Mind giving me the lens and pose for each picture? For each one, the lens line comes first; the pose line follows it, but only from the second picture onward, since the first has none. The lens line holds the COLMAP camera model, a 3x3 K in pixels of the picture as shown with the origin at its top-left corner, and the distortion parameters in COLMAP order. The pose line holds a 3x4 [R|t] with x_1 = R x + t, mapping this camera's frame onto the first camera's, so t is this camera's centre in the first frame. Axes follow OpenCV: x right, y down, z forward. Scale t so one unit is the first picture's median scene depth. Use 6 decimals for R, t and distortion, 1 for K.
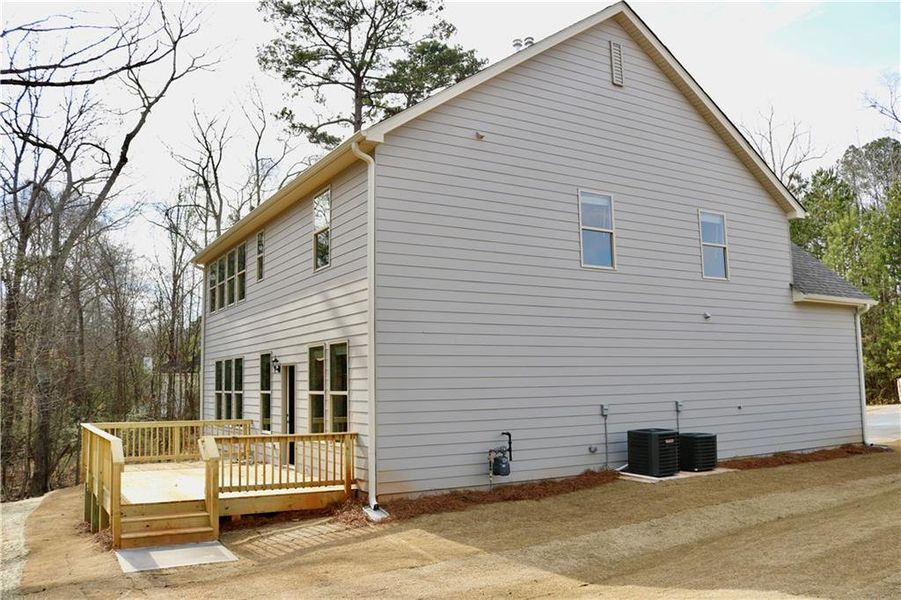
lens RADIAL K [[750.6, 0, 450.5], [0, 750.6, 300.0], [0, 0, 1]] dist [-0.131185, 0.085820]
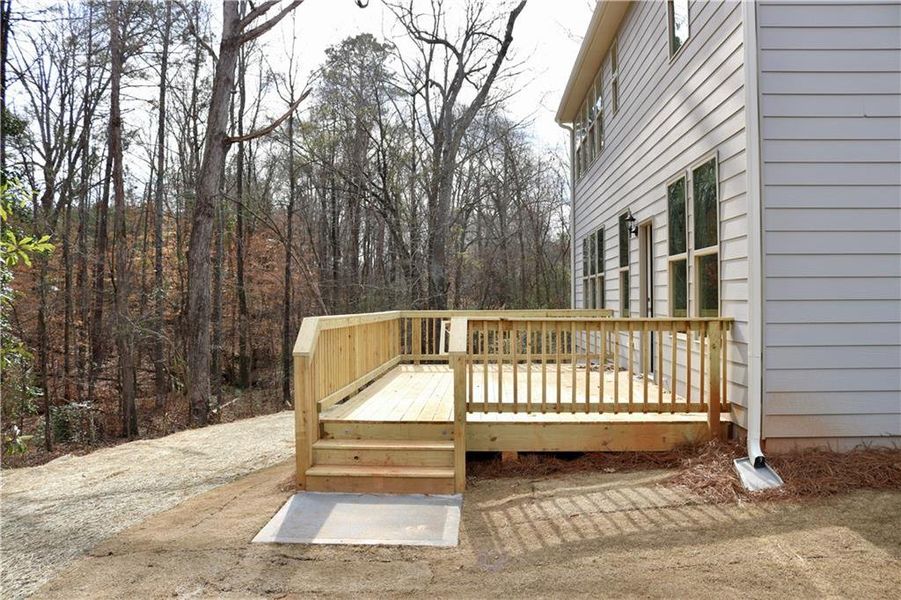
lens RADIAL K [[750.6, 0, 450.5], [0, 750.6, 300.0], [0, 0, 1]] dist [-0.131185, 0.085820]
pose [[0.837924, 0.008045, -0.545727, -0.005650], [0.056881, 0.993159, 0.101977, 0.101802], [0.542814, -0.116491, 0.831735, 0.461888]]
